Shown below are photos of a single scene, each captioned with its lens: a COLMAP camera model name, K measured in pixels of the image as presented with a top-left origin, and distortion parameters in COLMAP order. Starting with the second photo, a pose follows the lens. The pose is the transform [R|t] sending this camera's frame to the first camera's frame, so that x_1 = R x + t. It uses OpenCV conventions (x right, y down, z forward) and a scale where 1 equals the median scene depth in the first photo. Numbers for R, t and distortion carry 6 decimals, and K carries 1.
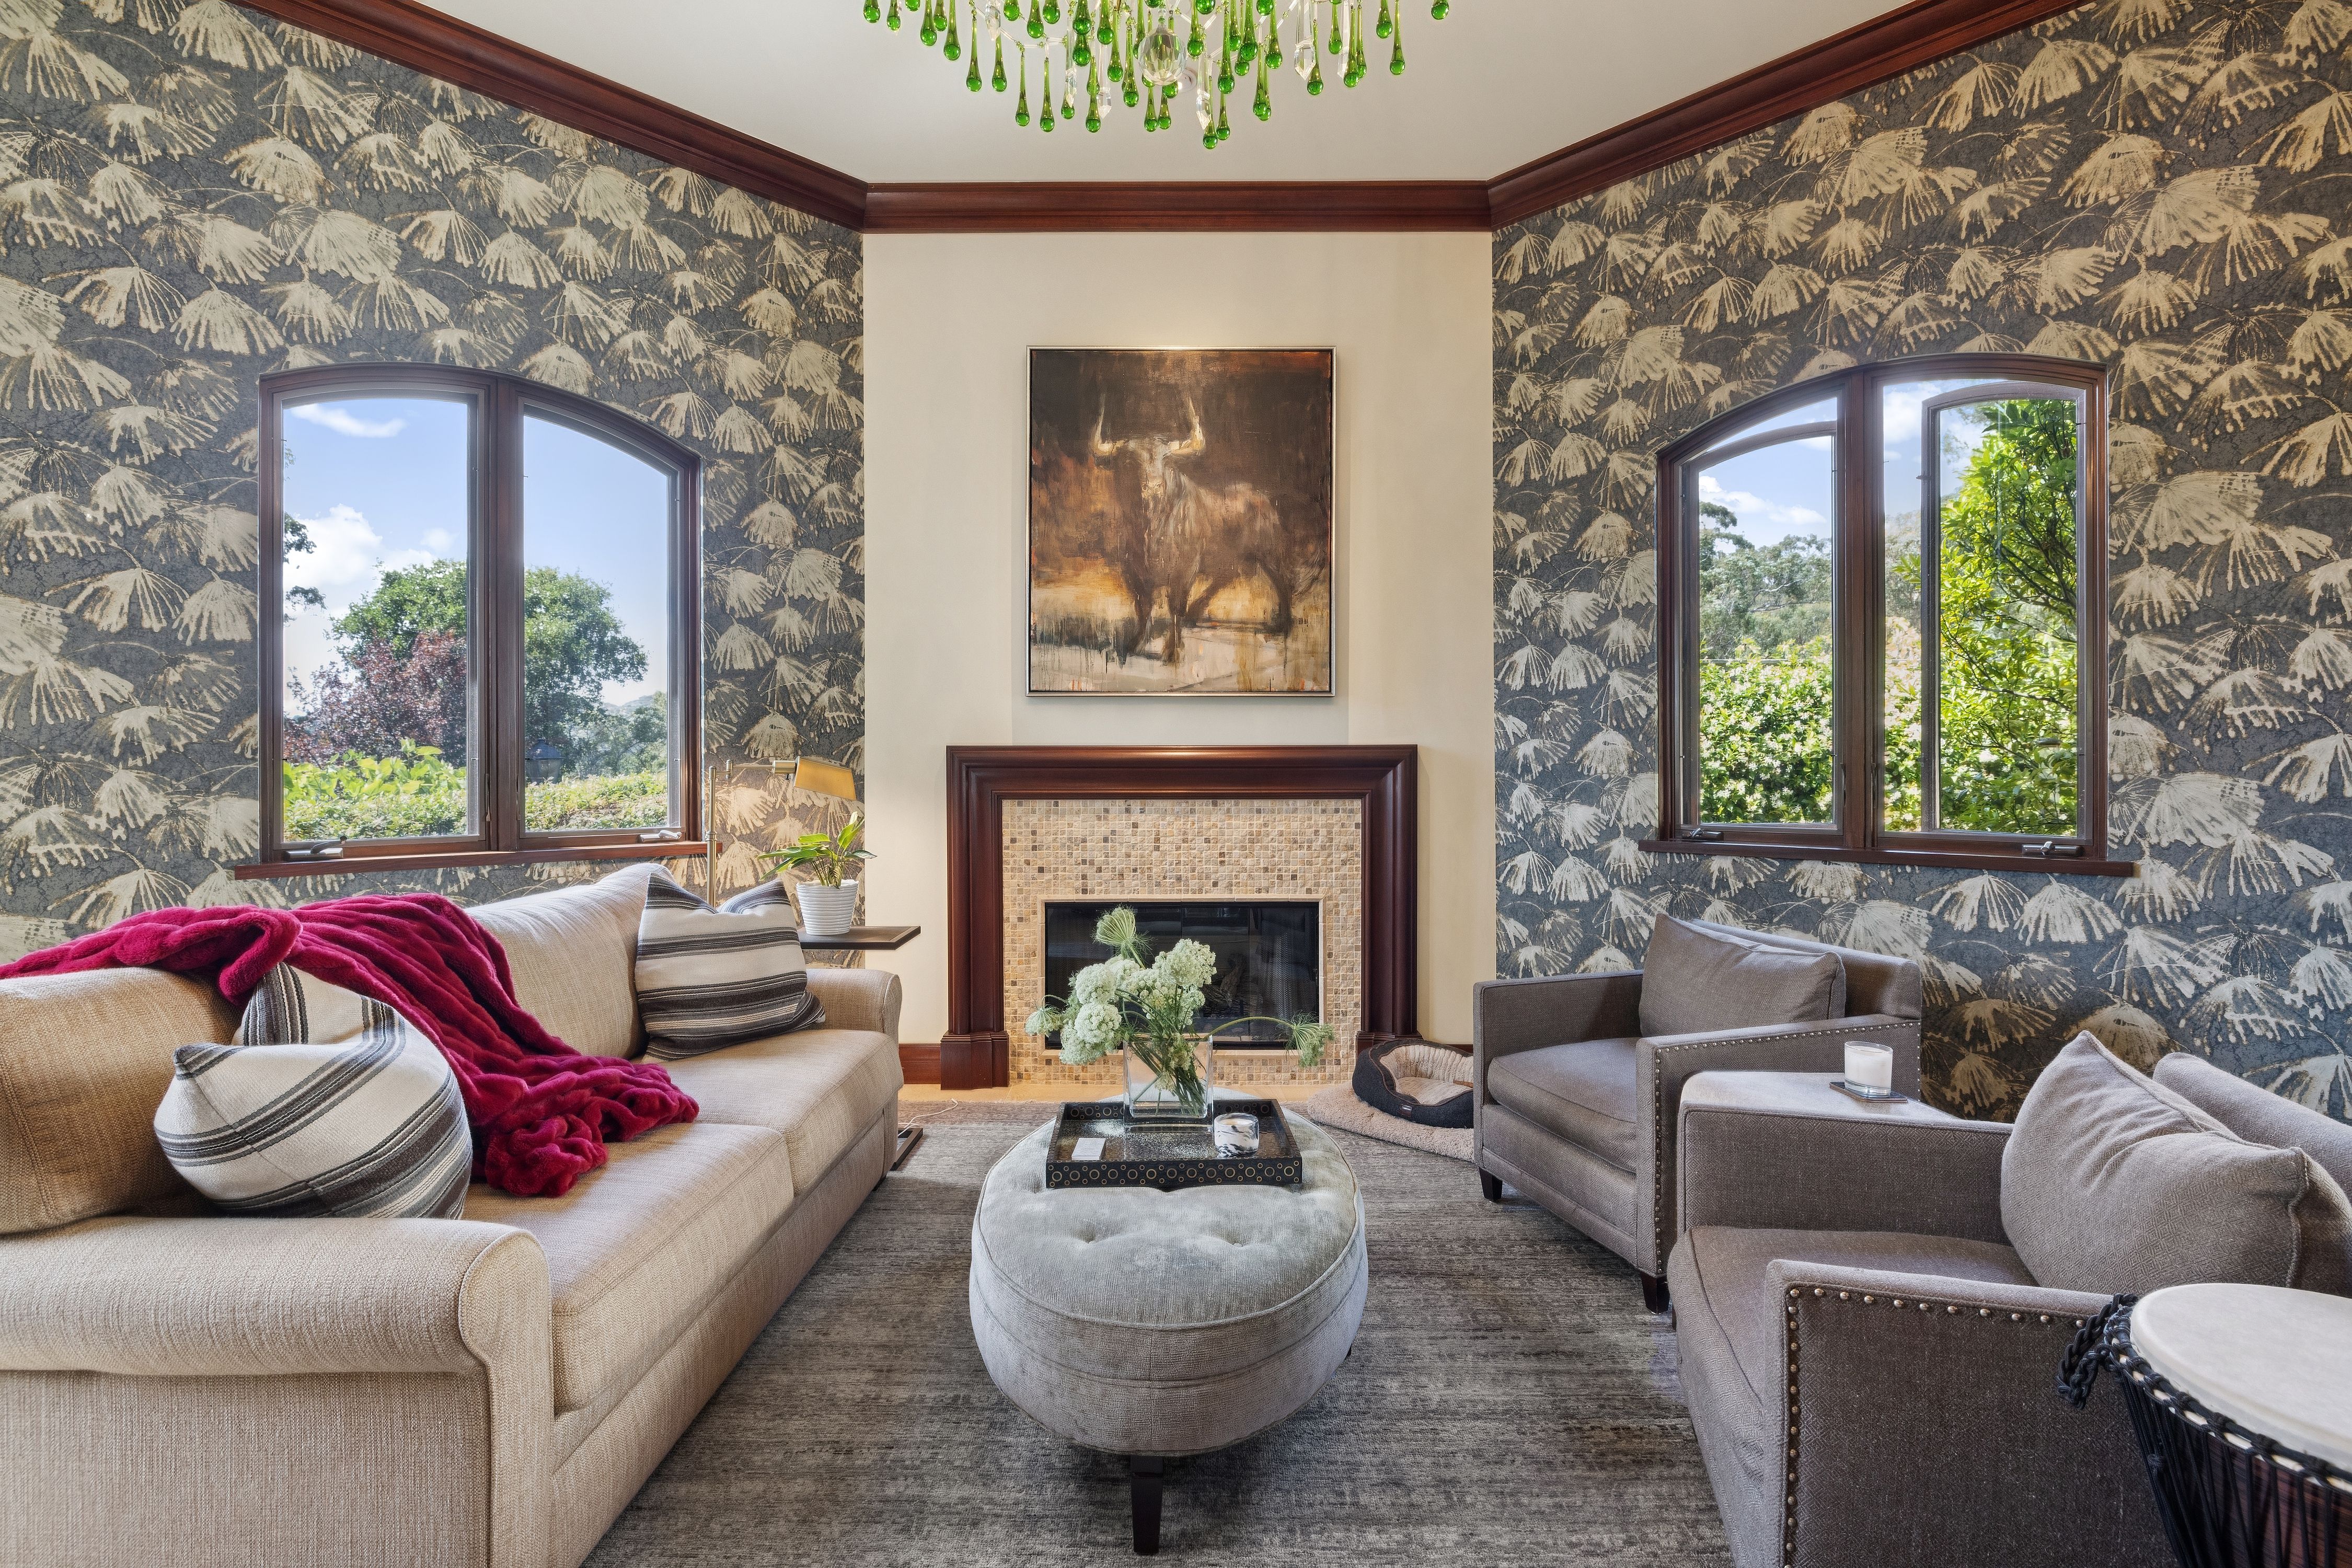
lens RADIAL K [[1129.9, 0, 1173.8], [0, 1129.9, 769.4], [0, 0, 1]] dist [-0.008468, 0.001983]
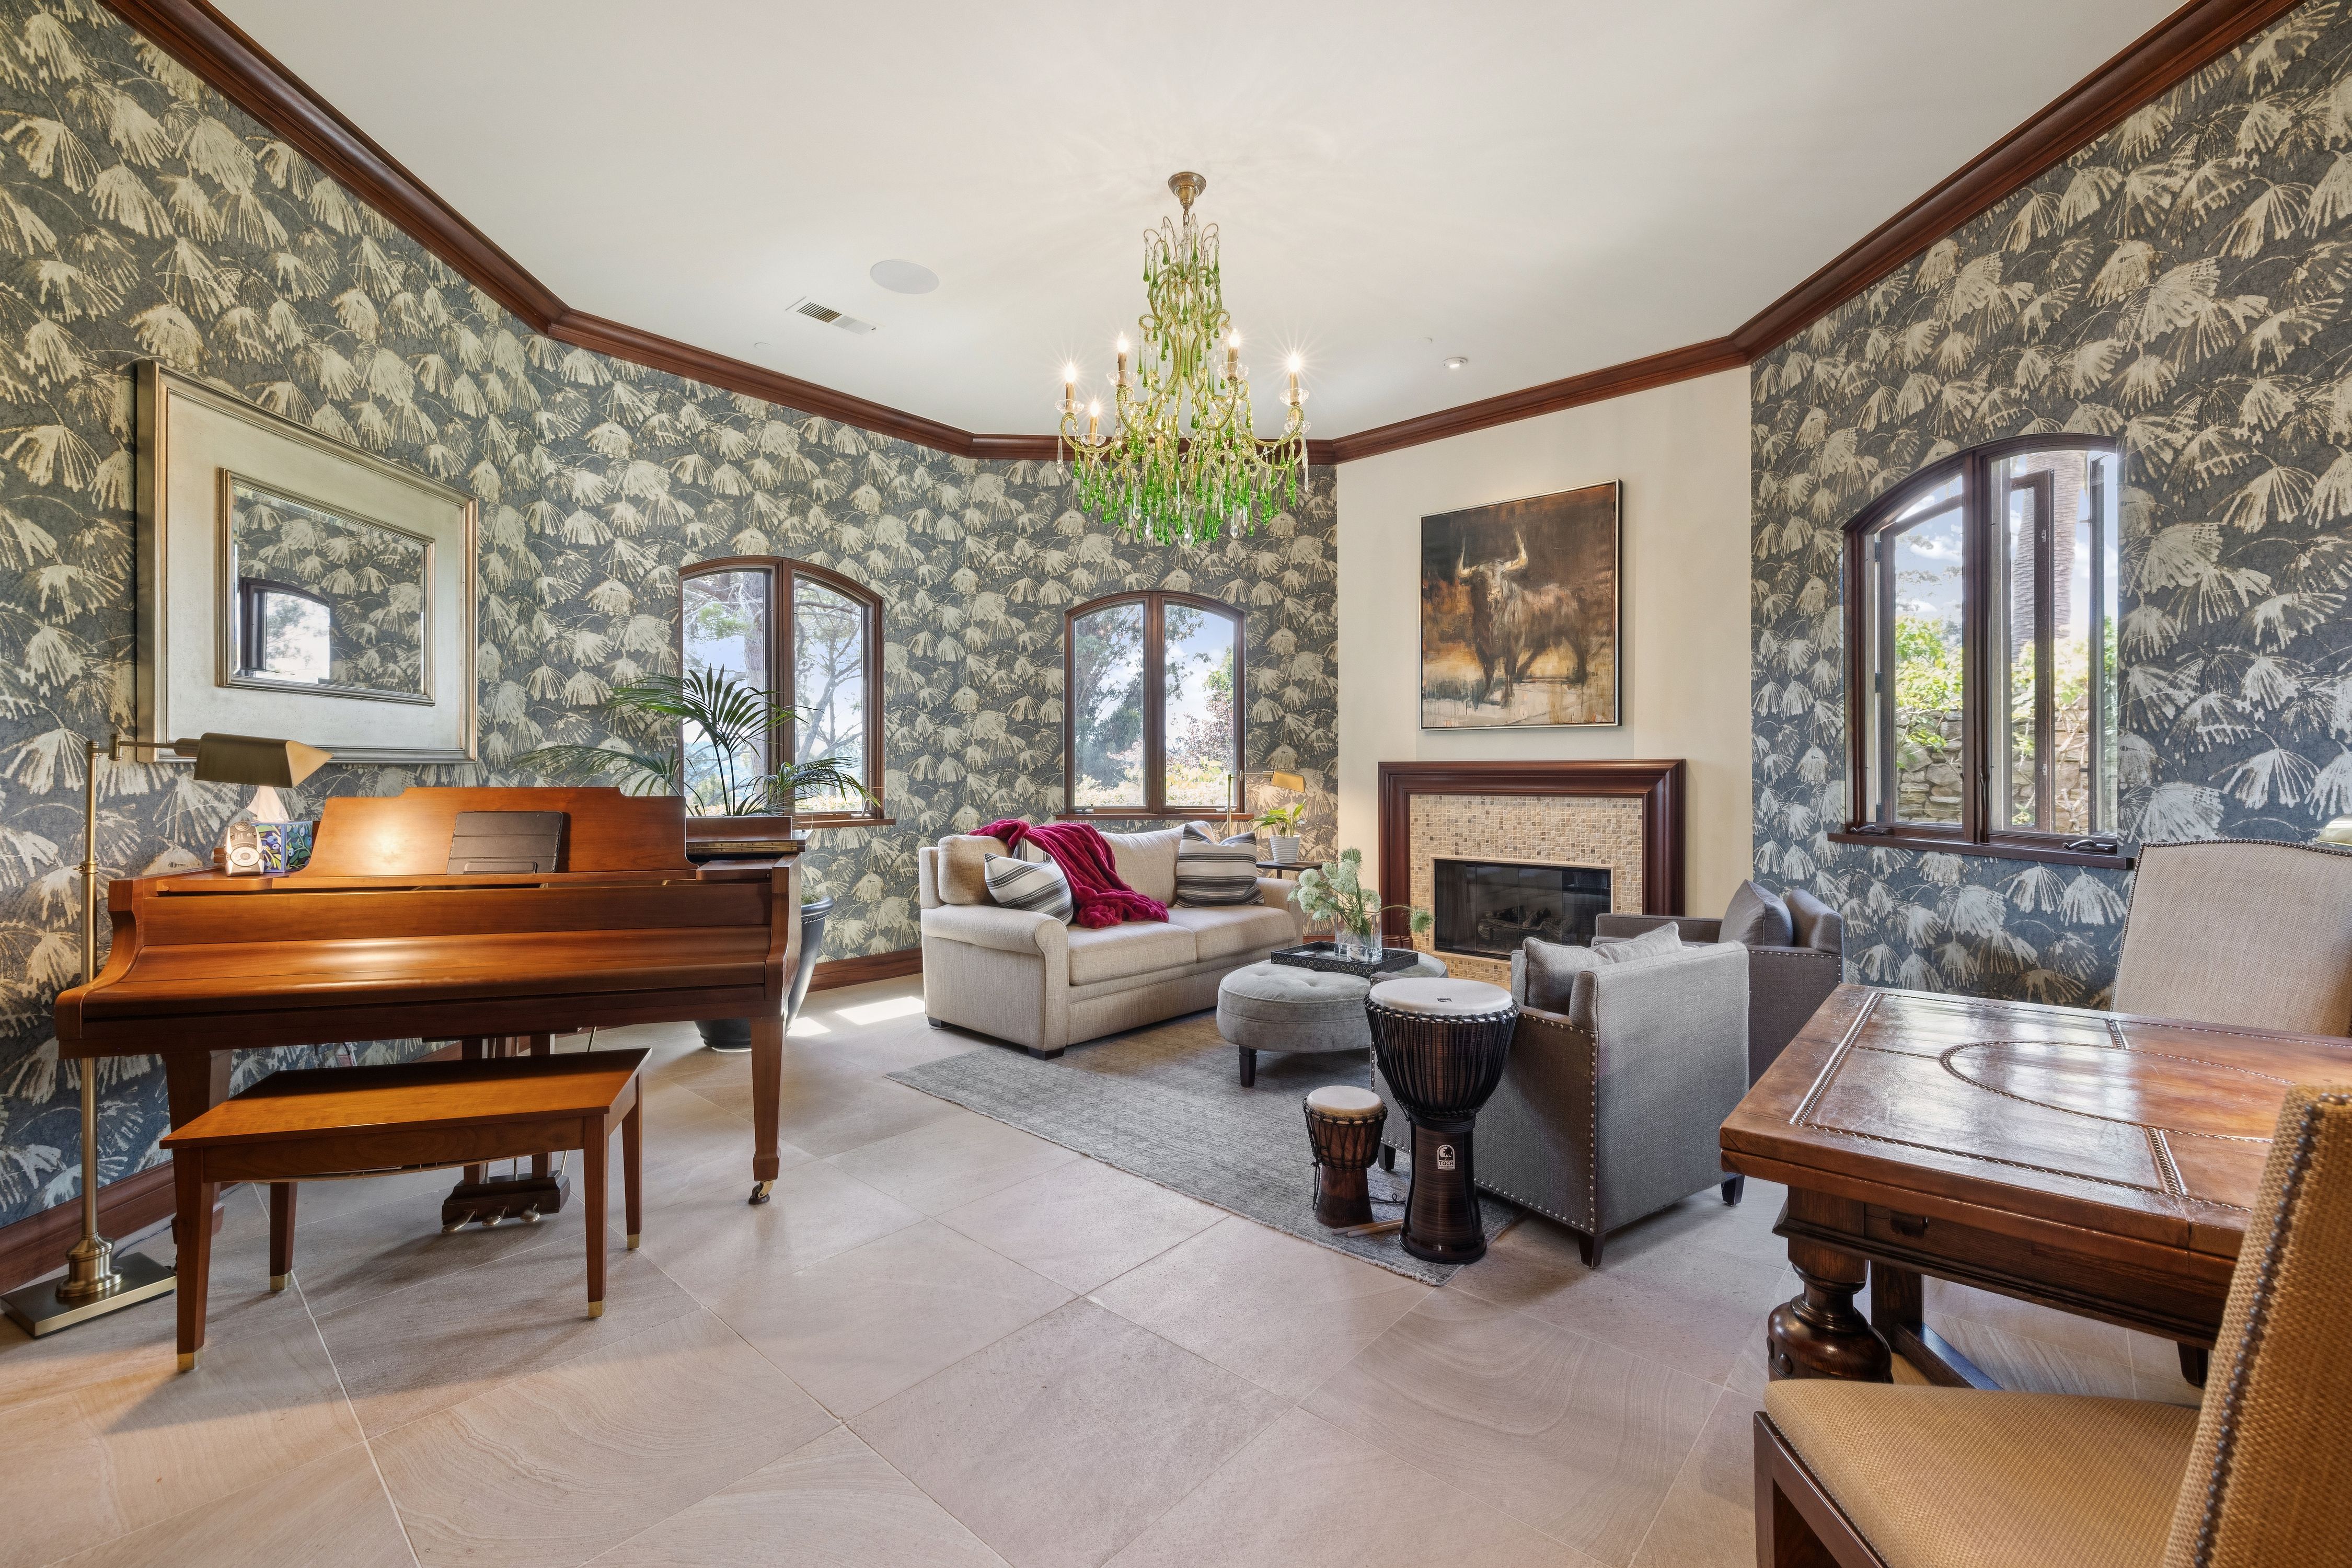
lens RADIAL K [[996.5, 0, 1101.2], [0, 996.5, 779.1], [0, 0, 1]] dist [0.000647, -0.000042]
pose [[0.710086, 0.005586, -0.704093, 0.616701], [-0.002773, 0.999983, 0.005136, -0.001860], [0.704109, -0.001694, 0.710089, -0.380455]]
